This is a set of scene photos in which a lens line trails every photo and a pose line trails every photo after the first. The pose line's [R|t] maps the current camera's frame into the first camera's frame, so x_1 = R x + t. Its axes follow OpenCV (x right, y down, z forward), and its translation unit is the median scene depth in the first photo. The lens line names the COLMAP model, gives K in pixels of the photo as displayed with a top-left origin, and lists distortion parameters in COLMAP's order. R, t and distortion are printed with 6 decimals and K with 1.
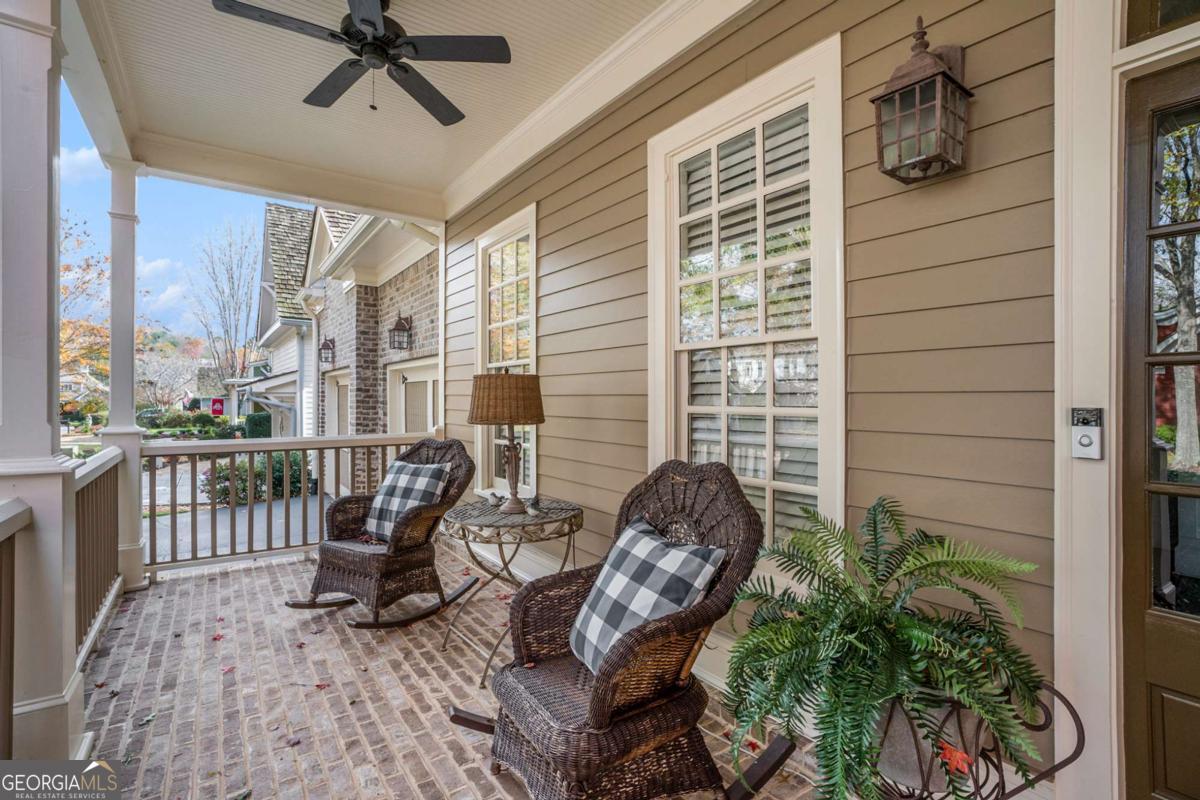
lens RADIAL K [[568.9, 0, 600.0], [0, 568.9, 400.0], [0, 0, 1]] dist [-0.001077, -0.000110]
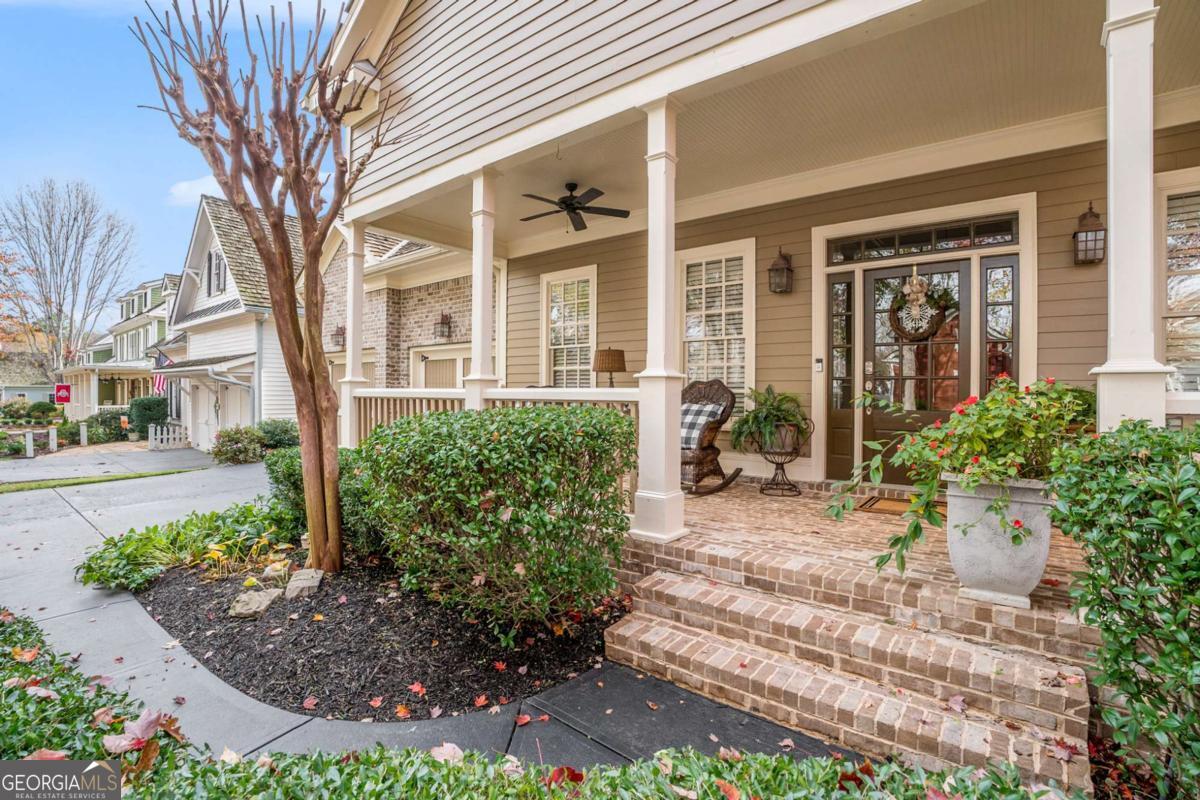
lens RADIAL K [[579.4, 0, 600.0], [0, 579.4, 400.0], [0, 0, 1]] dist [-0.046599, -0.000053]
pose [[0.959946, 0.007009, 0.280098, -0.323623], [-0.007527, 0.999971, 0.000772, 0.059351], [-0.280084, -0.002850, 0.959971, -0.454186]]
